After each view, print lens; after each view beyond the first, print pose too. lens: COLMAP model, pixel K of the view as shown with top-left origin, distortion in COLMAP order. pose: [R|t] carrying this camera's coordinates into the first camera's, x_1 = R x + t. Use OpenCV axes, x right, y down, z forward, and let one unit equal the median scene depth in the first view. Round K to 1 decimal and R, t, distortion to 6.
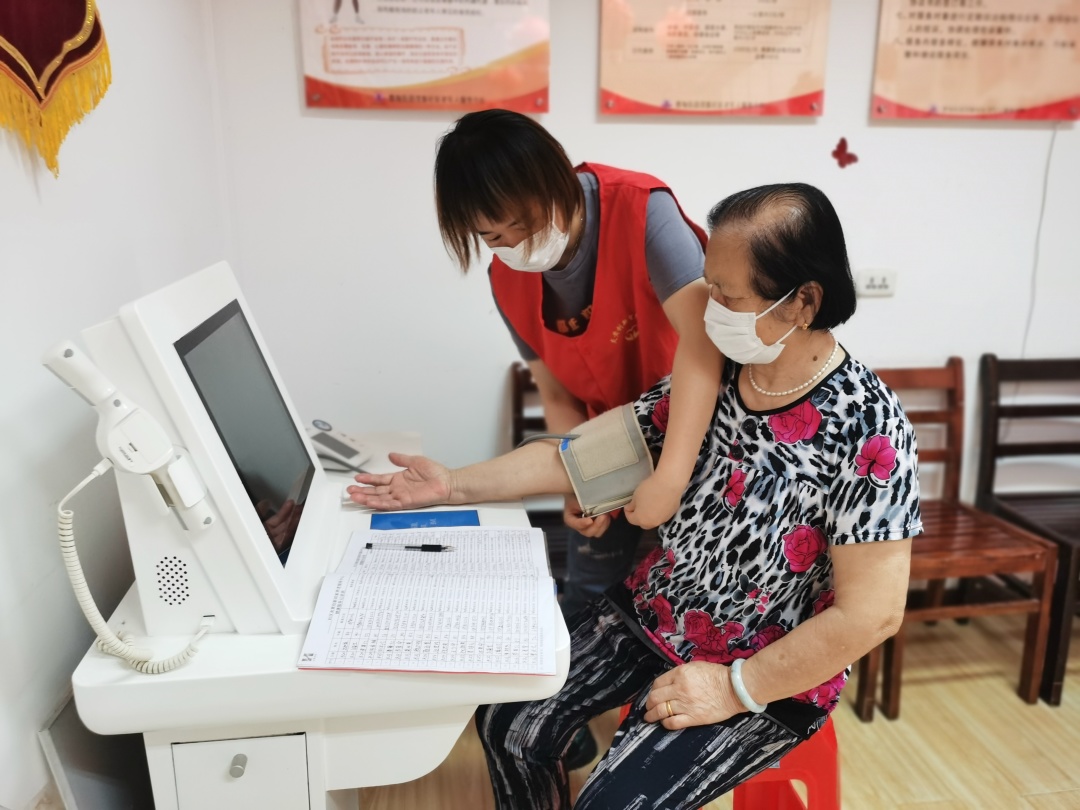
lens RADIAL K [[833.3, 0, 540.0], [0, 833.3, 405.0], [0, 0, 1]] dist [0.065574, -0.065955]
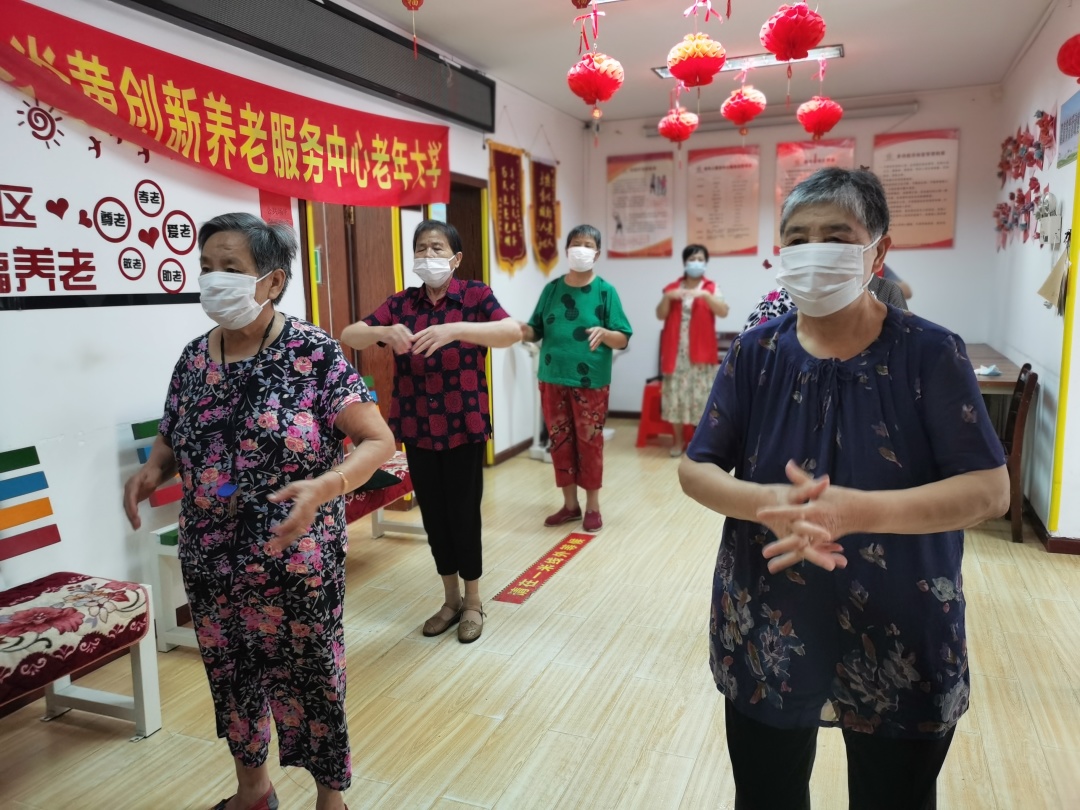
lens RADIAL K [[833.3, 0, 540.0], [0, 833.3, 405.0], [0, 0, 1]] dist [0.065574, -0.065955]
pose [[0.882281, 0.045752, -0.468494, 1.137732], [-0.094869, 0.992126, -0.081772, 0.576444], [0.461064, 0.116591, 0.879674, -2.147407]]
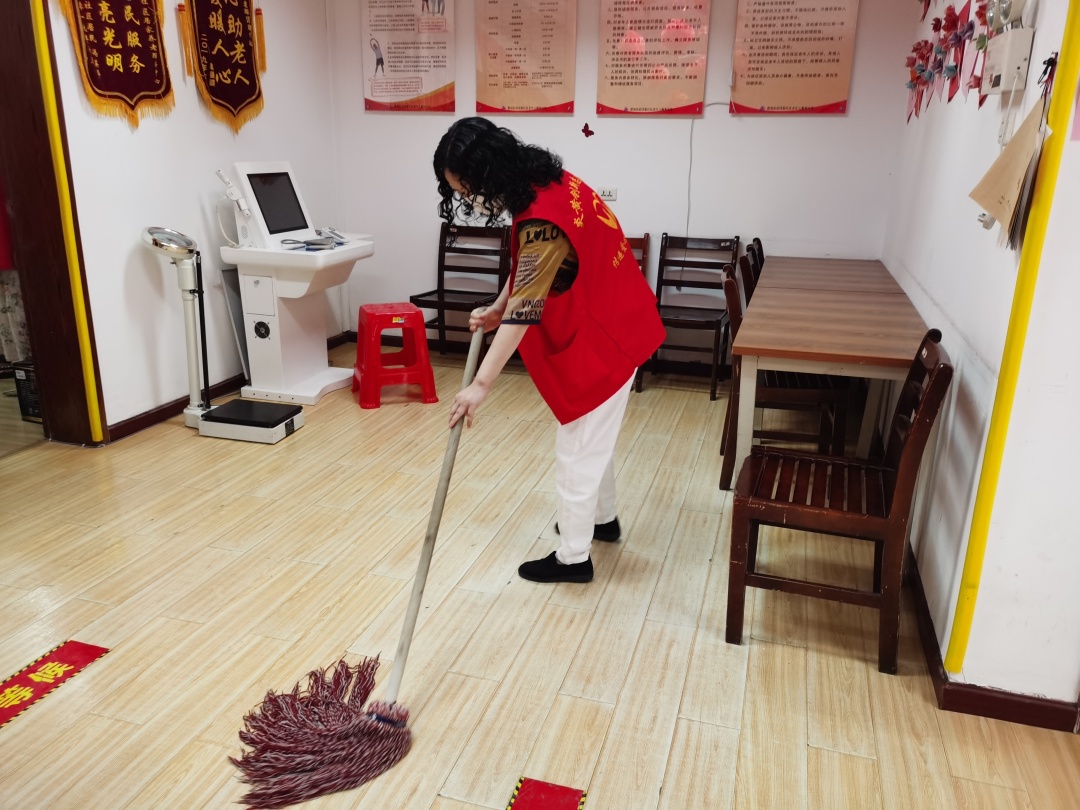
lens RADIAL K [[833.3, 0, 540.0], [0, 833.3, 405.0], [0, 0, 1]] dist [0.065574, -0.065955]
pose [[0.920583, 0.123082, -0.370644, 1.160417], [-0.111697, 0.992375, 0.052117, 0.304877], [0.374233, -0.006578, 0.927312, -1.055276]]
